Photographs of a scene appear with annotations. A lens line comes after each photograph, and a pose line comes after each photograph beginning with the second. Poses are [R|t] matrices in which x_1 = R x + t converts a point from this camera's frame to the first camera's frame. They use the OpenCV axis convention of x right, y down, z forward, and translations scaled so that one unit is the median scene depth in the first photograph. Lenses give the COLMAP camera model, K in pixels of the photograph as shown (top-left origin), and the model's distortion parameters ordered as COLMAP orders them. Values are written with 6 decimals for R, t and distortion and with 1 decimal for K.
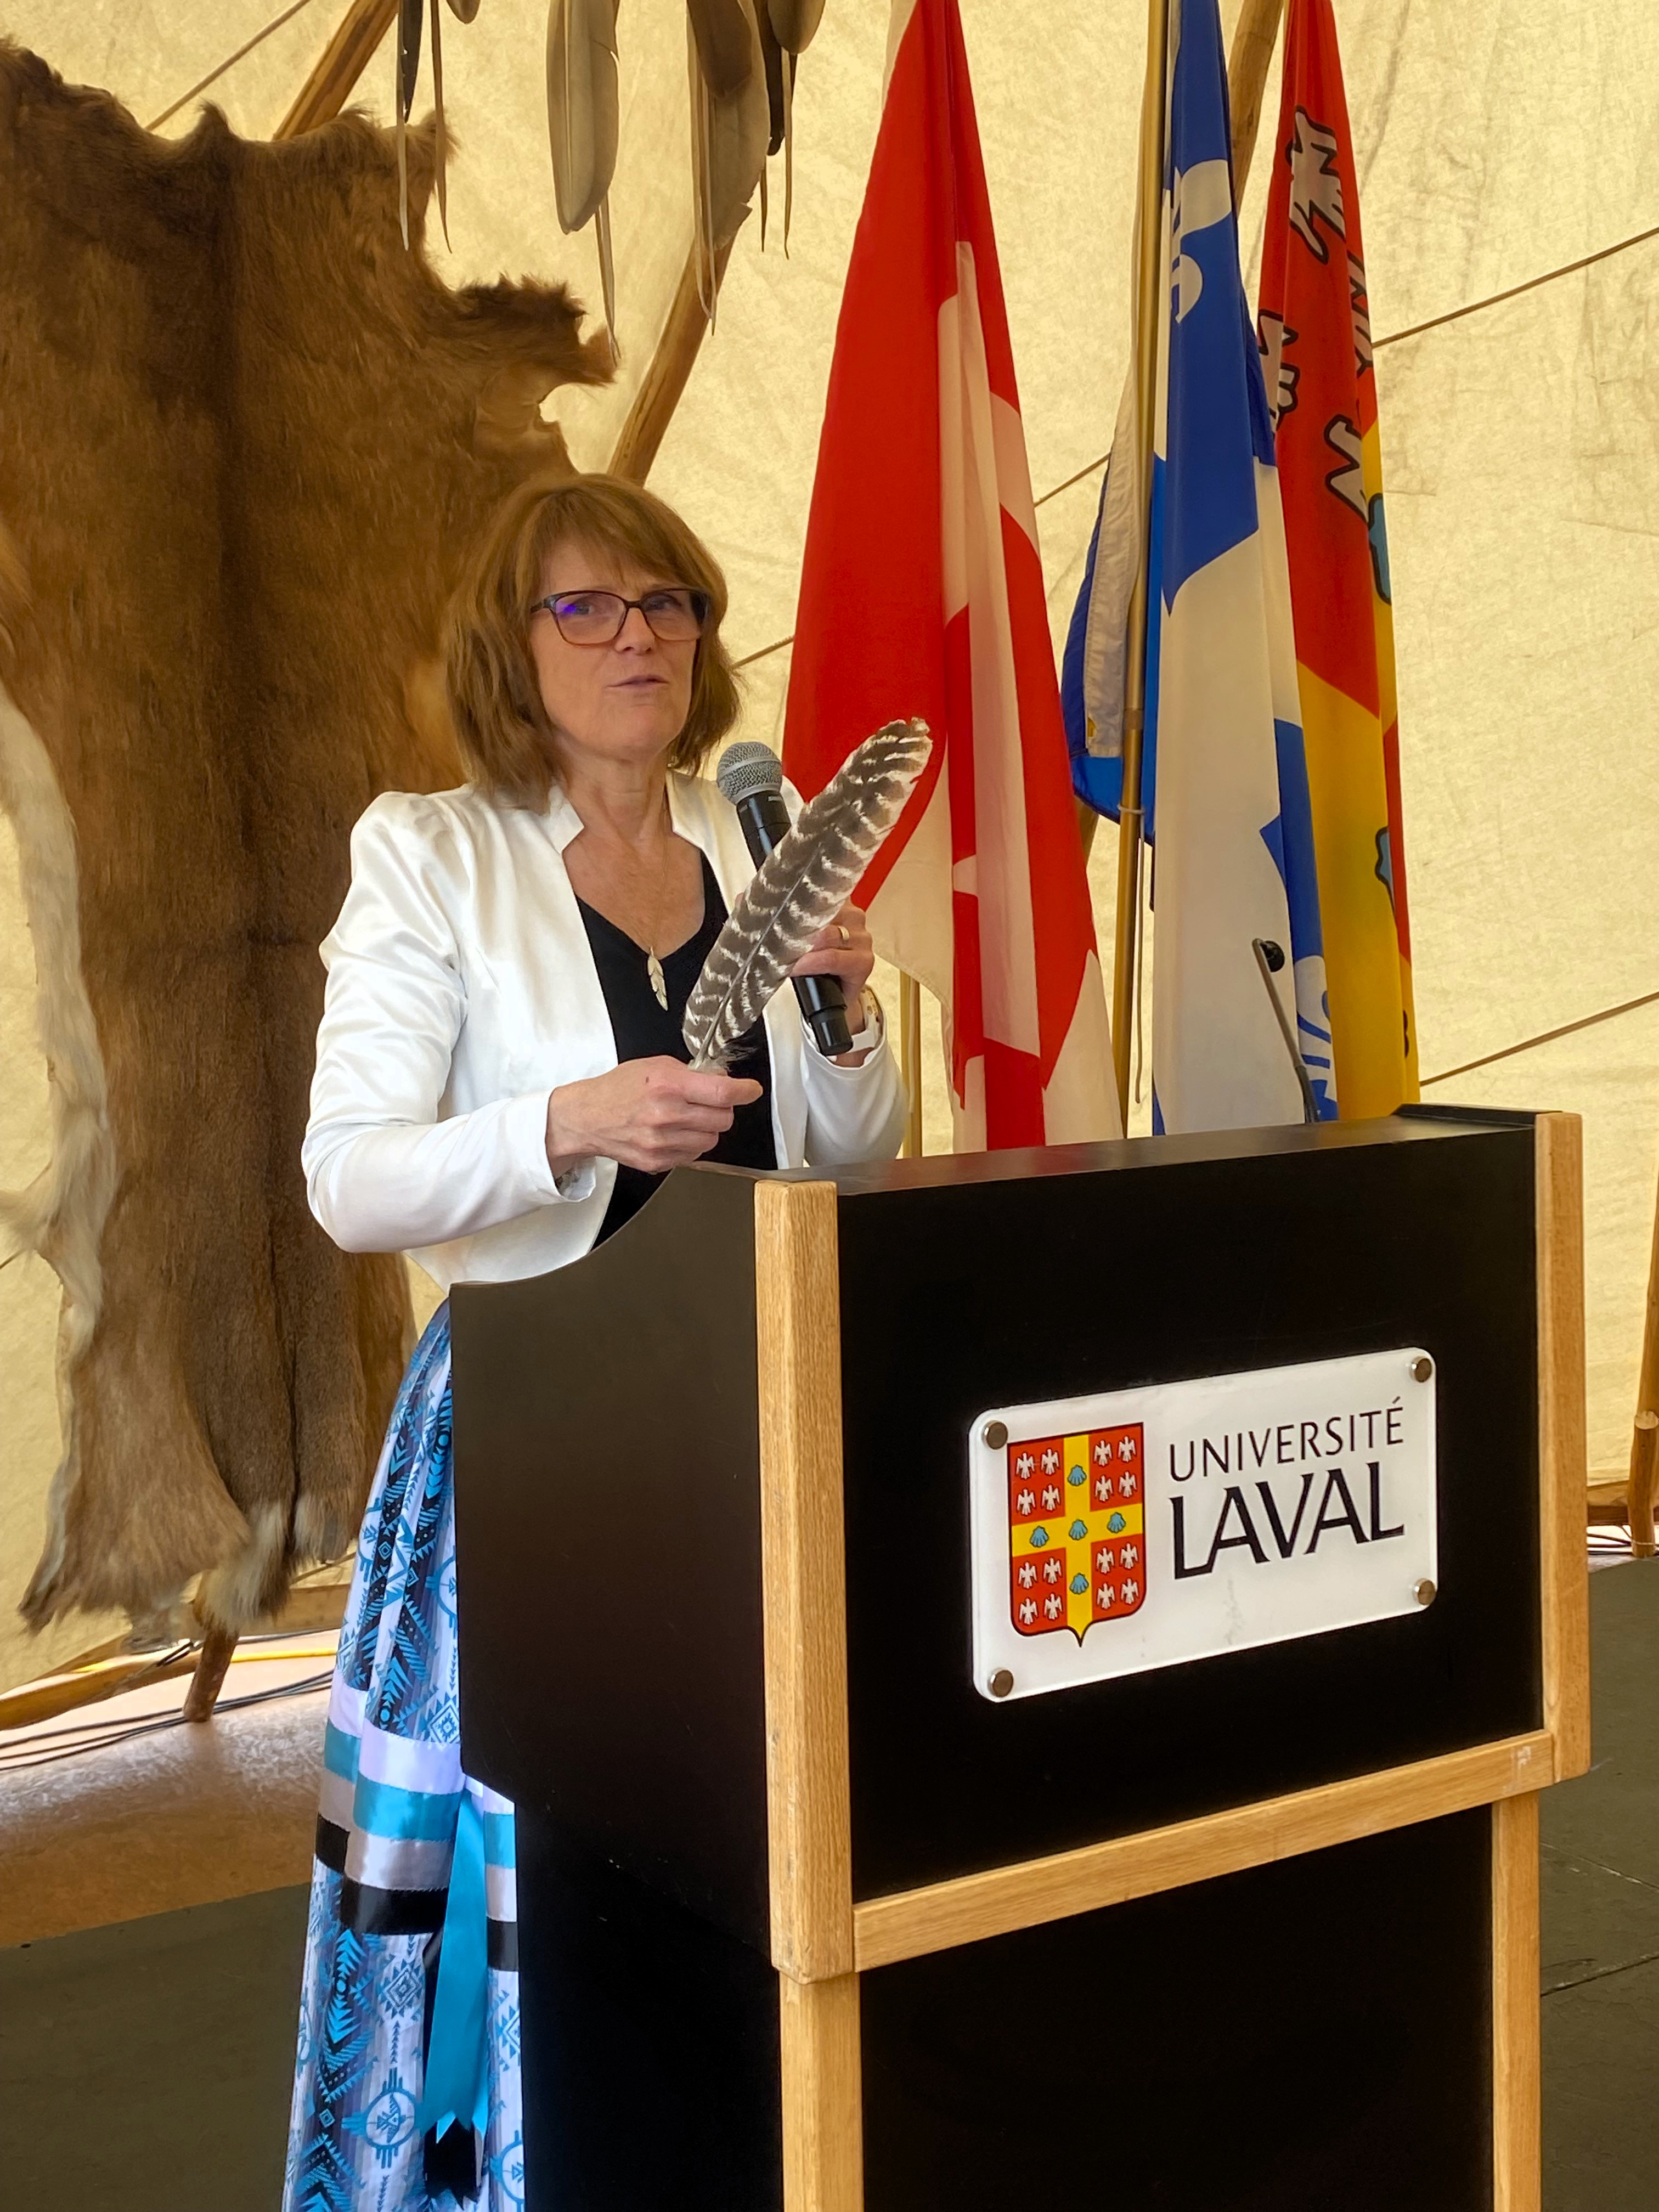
lens RADIAL K [[2745.8, 0, 829.7], [0, 2745.8, 1095.8], [0, 0, 1]] dist [-0.015564, 0.000000]
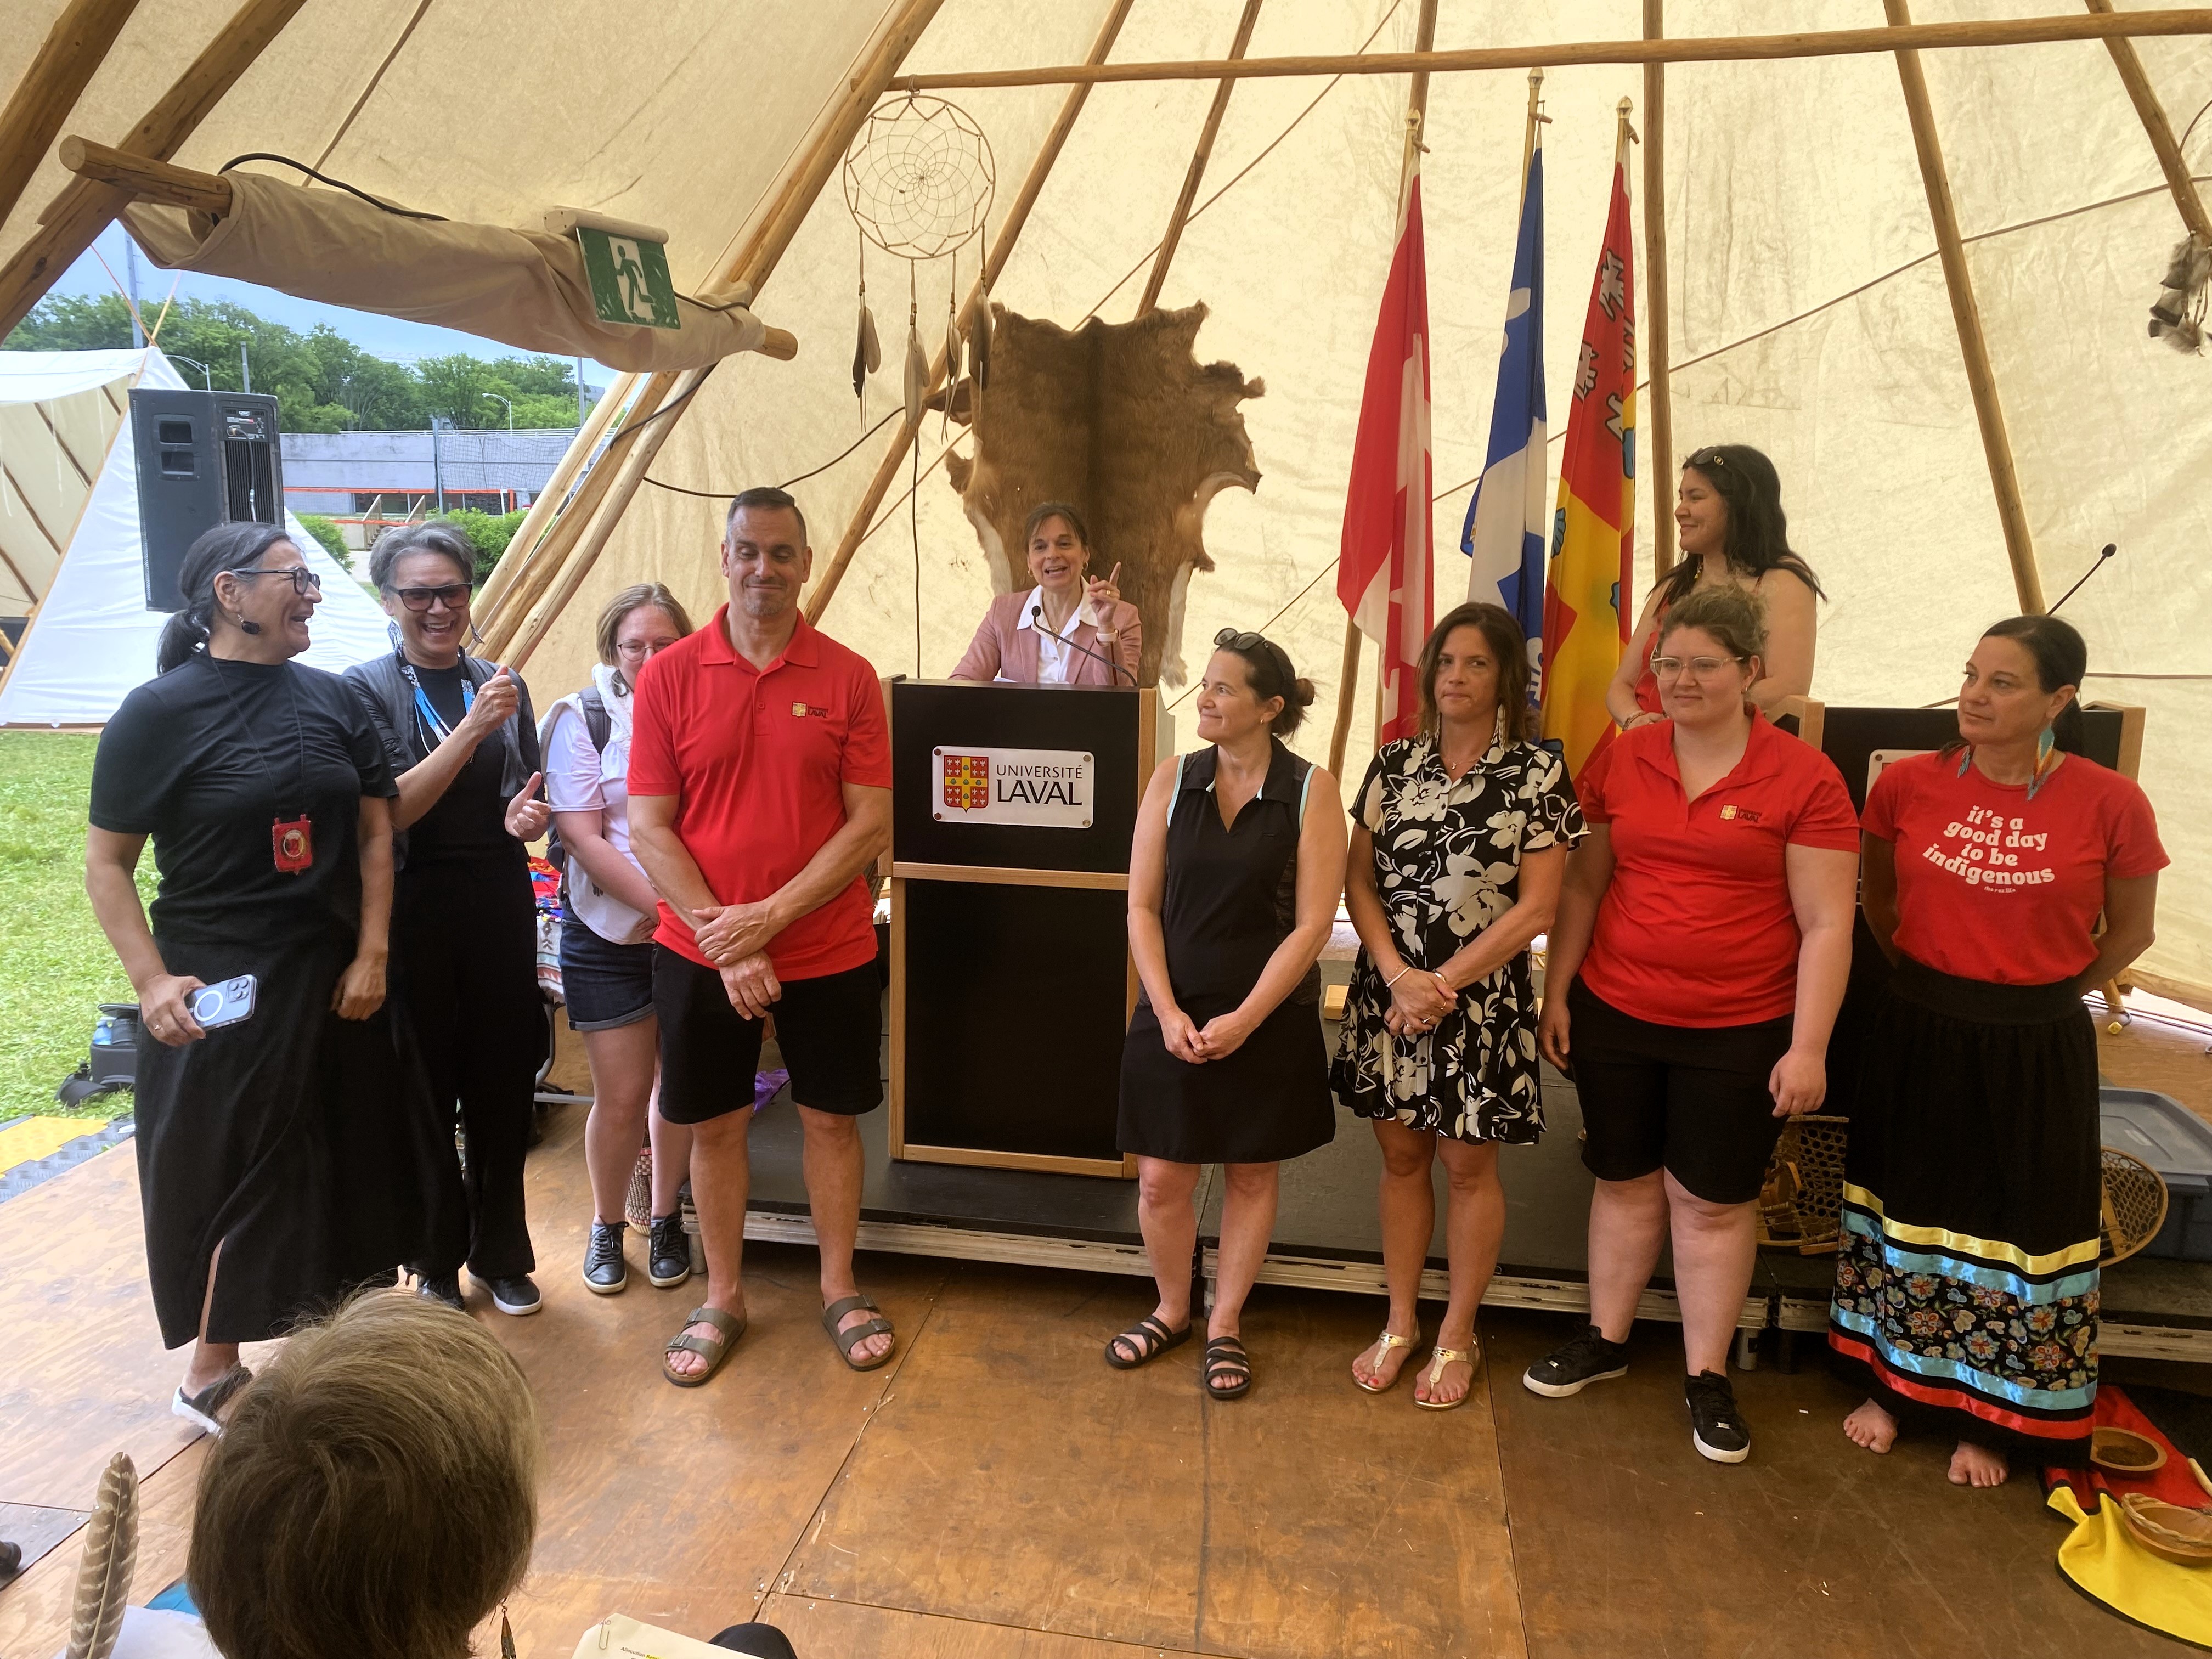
lens RADIAL K [[1684.0, 0, 1103.5], [0, 1684.0, 835.4], [0, 0, 1]] dist [-0.003618, 0.001325]
pose [[0.757336, 0.154914, -0.634385, 1.028498], [-0.087796, 0.986789, 0.136158, -0.061879], [0.647097, -0.047421, 0.760931, -0.393224]]
